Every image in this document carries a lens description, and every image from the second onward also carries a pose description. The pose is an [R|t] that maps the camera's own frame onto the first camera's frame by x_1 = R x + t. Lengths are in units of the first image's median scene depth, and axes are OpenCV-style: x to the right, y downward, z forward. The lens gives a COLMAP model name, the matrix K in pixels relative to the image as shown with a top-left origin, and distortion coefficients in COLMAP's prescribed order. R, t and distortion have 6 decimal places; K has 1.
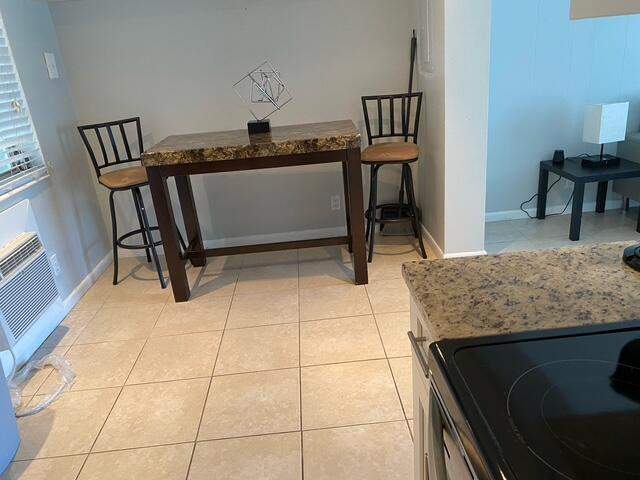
lens RADIAL K [[485.0, 0, 319.3], [0, 485.0, 241.6], [0, 0, 1]] dist [-0.004785, -0.009432]
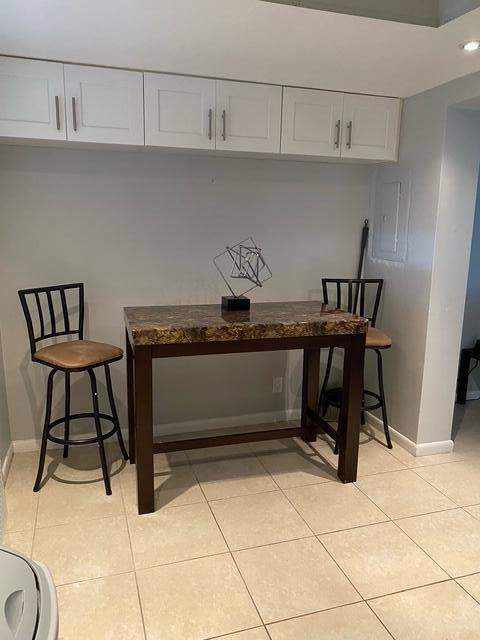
lens RADIAL K [[485.0, 0, 240.6], [0, 485.0, 317.3], [0, 0, 1]] dist [-0.004785, -0.009432]
pose [[0.963662, 0.051679, 0.262076, -0.332002], [0.000174, 0.980985, -0.194082, -0.034051], [-0.267123, 0.187075, 0.945330, 0.137796]]
